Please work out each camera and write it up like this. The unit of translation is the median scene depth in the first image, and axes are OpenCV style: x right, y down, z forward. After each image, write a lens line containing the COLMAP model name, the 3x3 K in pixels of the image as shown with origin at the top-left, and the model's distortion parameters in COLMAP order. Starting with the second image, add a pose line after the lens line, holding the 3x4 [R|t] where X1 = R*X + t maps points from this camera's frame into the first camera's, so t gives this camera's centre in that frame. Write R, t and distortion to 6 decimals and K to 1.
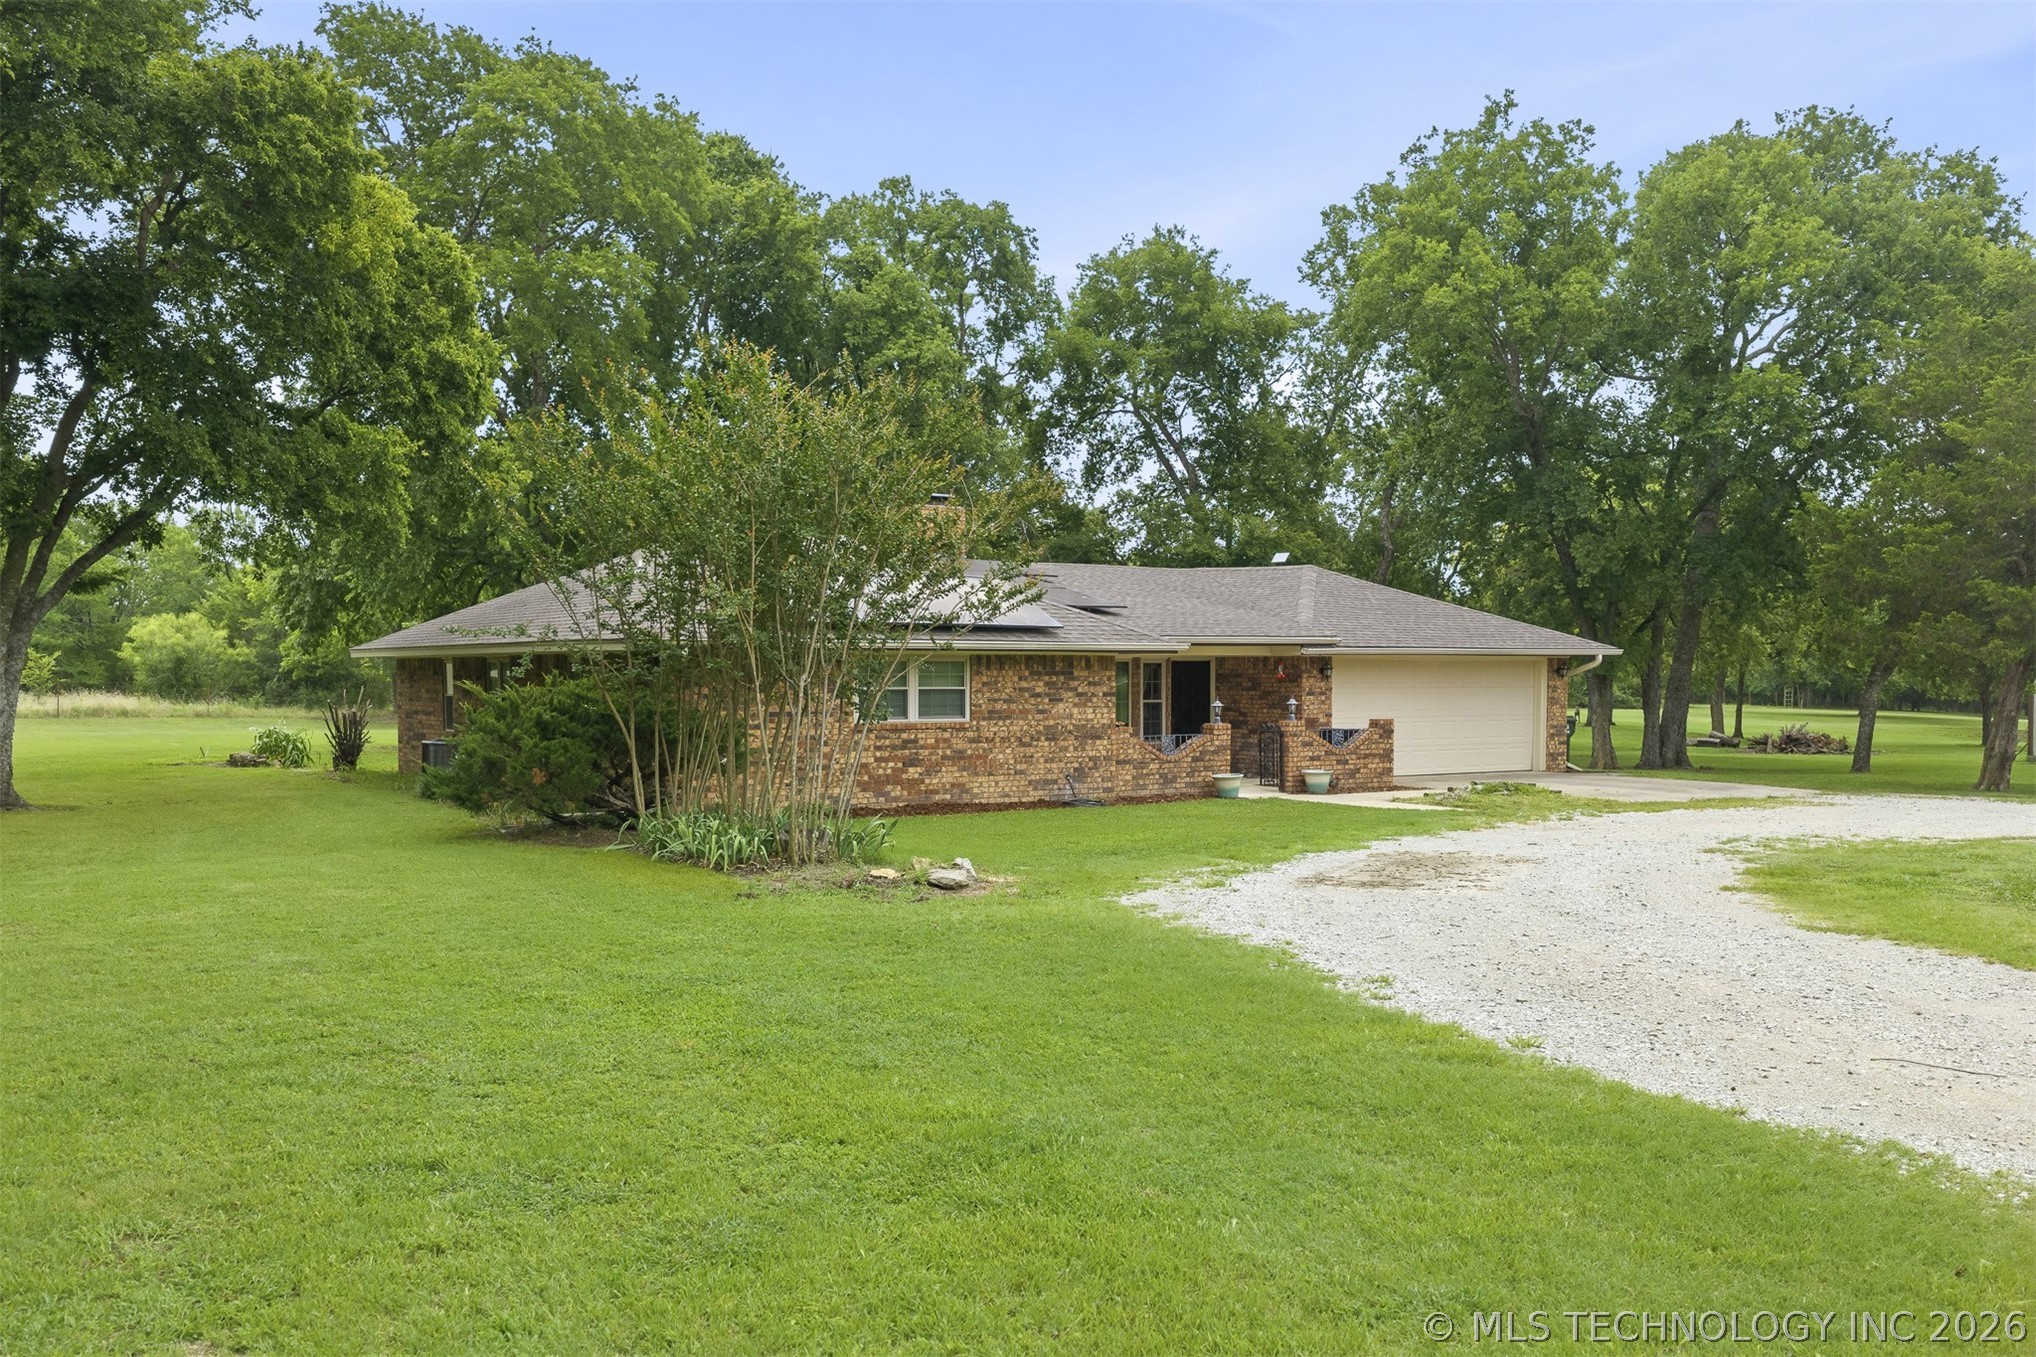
lens RADIAL K [[1673.1, 0, 1000.7], [0, 1673.1, 779.2], [0, 0, 1]] dist [0.025207, -0.024184]
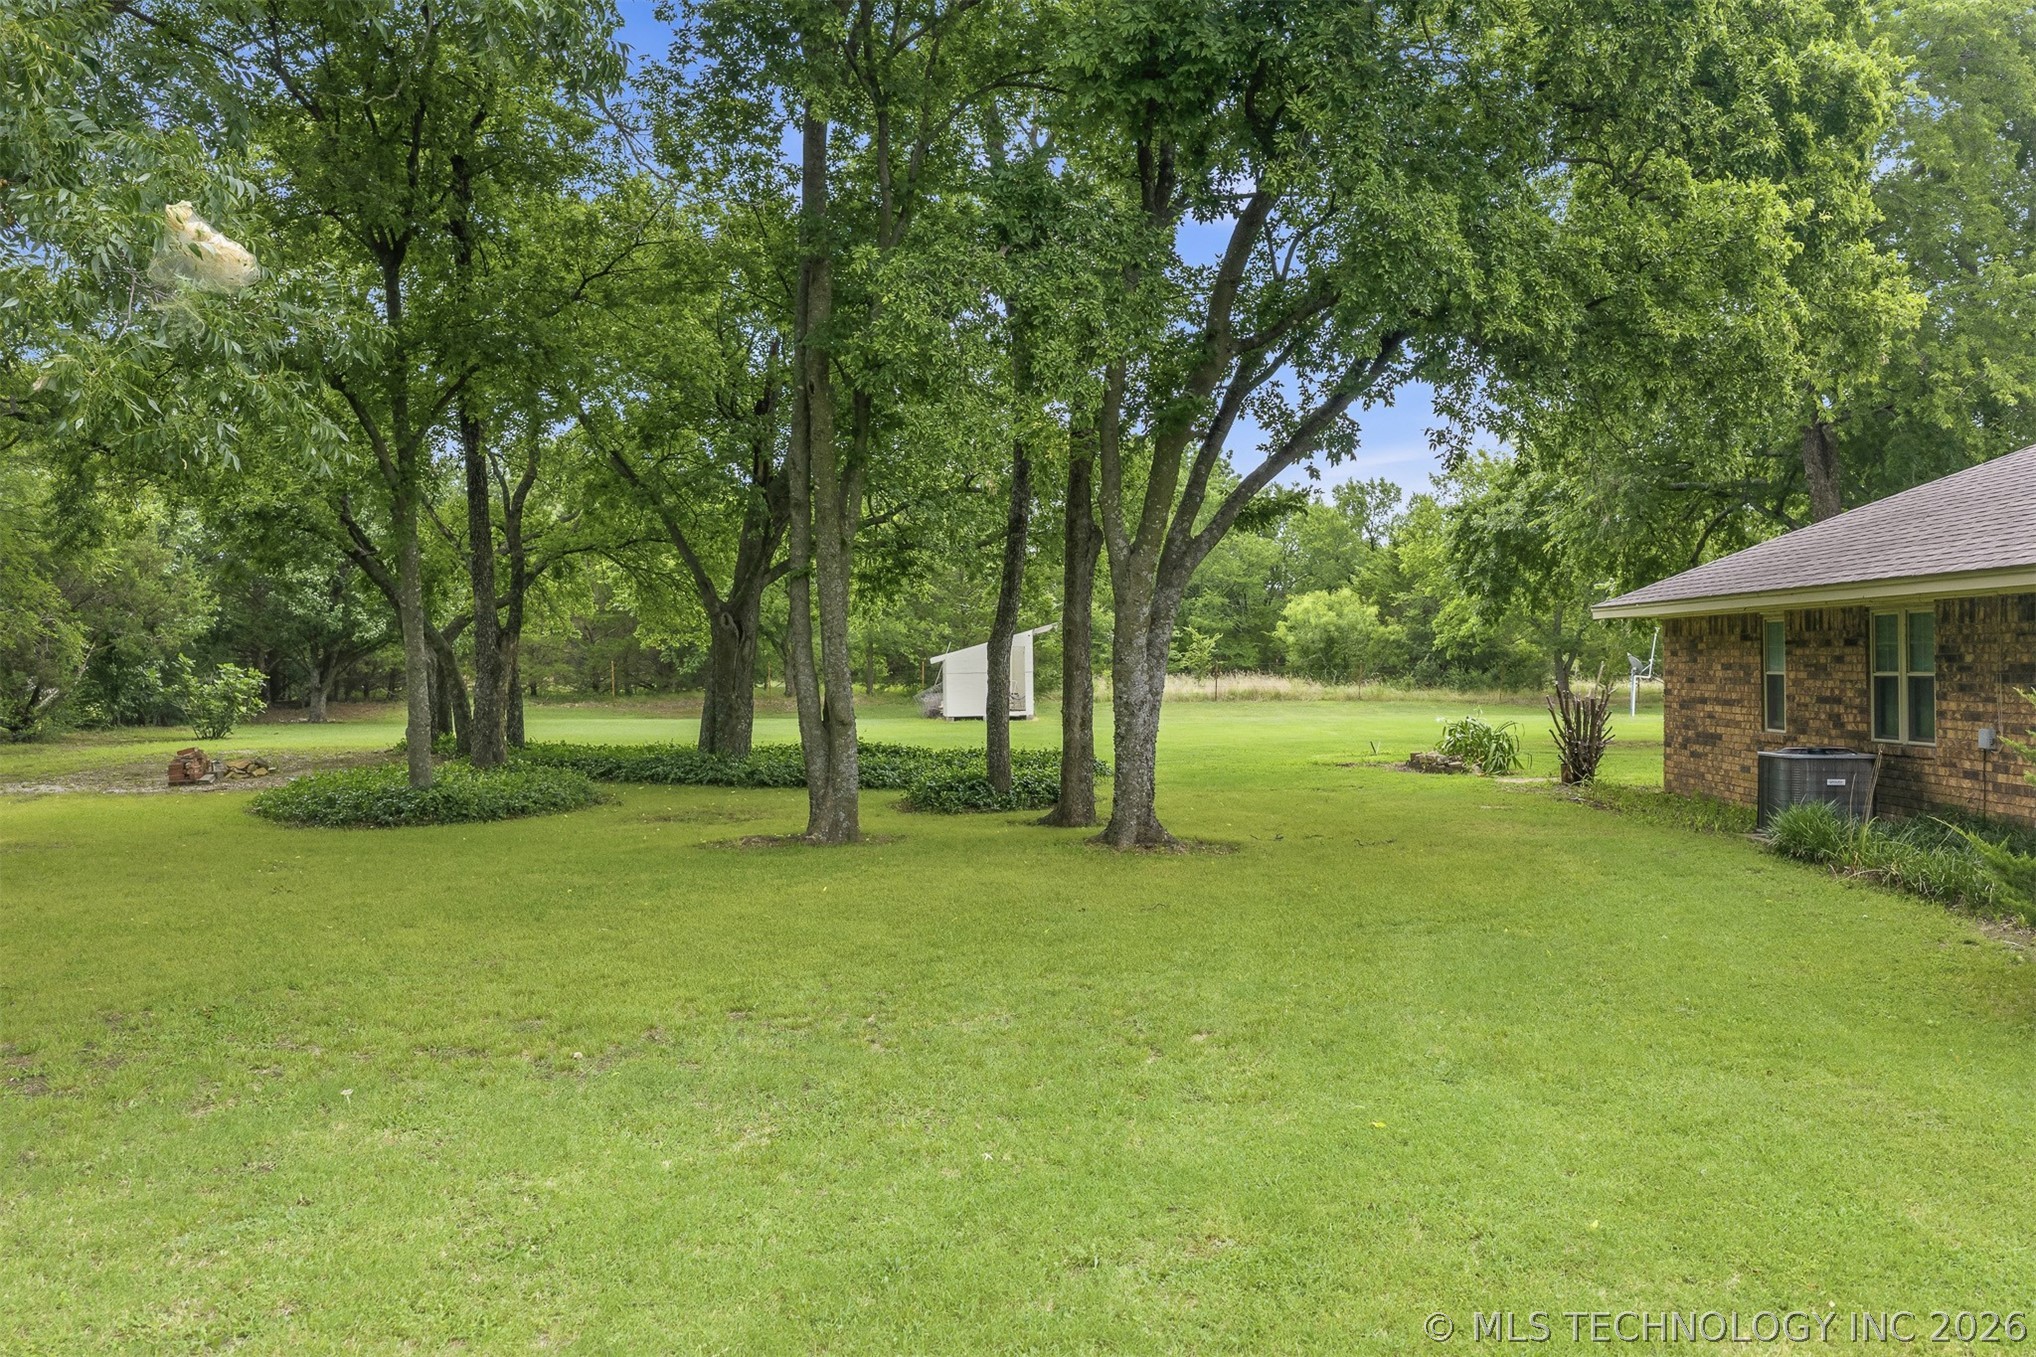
lens RADIAL K [[1673.1, 0, 1020.8], [0, 1673.1, 680.6], [0, 0, 1]] dist [0.025207, -0.024184]
pose [[0.809698, -0.004973, -0.586826, -0.115432], [-0.022580, 0.998960, -0.039621, -0.010121], [0.586412, 0.045332, 0.808743, 0.206801]]
